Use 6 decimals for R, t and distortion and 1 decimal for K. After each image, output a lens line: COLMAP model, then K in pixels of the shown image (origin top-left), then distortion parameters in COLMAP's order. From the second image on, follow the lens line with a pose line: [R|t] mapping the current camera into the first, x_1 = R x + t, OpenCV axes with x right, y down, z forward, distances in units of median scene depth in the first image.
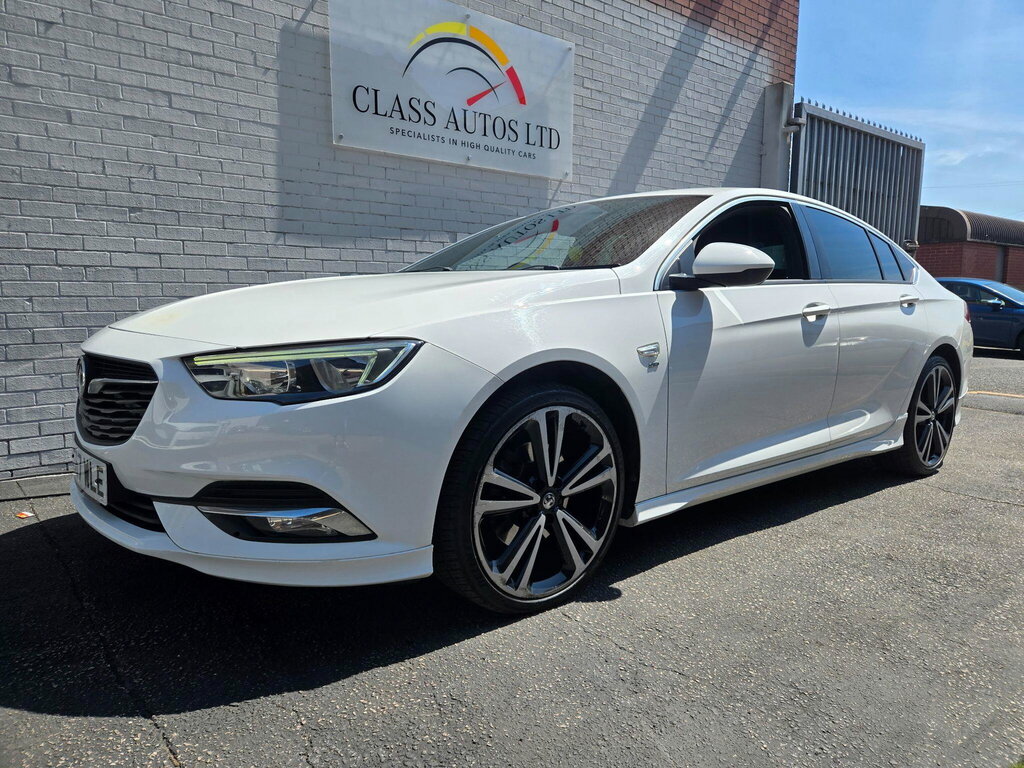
lens RADIAL K [[674.4, 0, 512.0], [0, 674.4, 384.0], [0, 0, 1]] dist [0.064127, -0.052648]
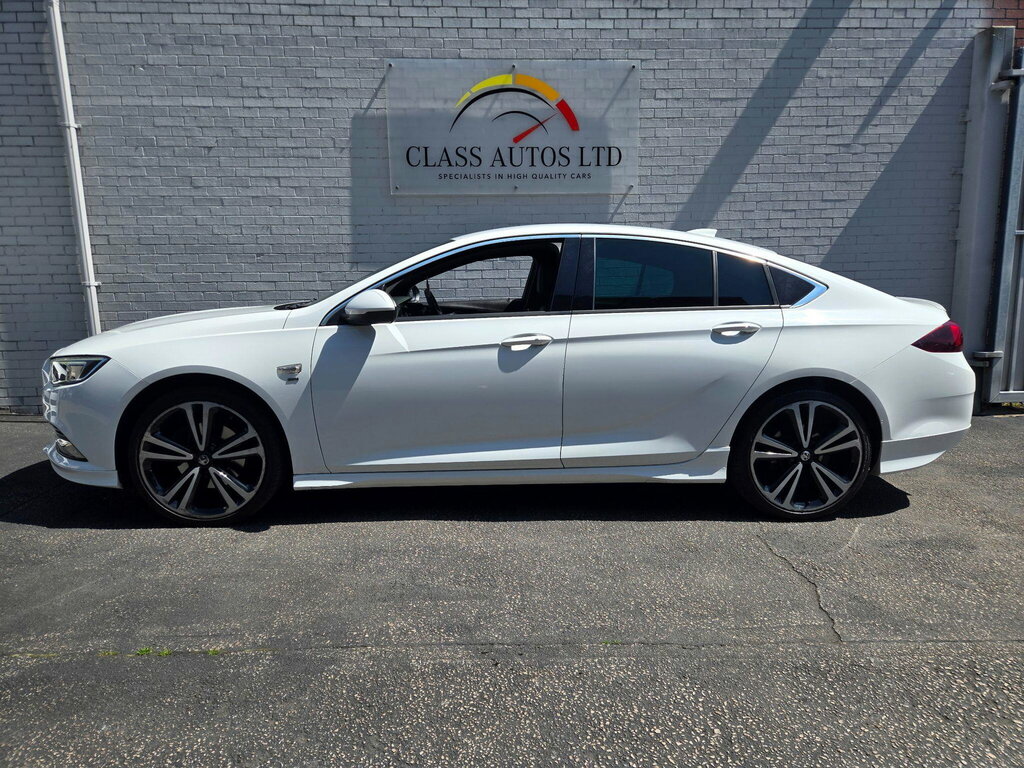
lens RADIAL K [[674.8, 0, 526.5], [0, 674.8, 385.7], [0, 0, 1]] dist [0.076320, -0.062662]
pose [[0.810956, 0.081591, -0.579391, 0.701752], [-0.061421, 0.996630, 0.054379, -0.060155], [0.581875, -0.008512, 0.813234, 0.056600]]
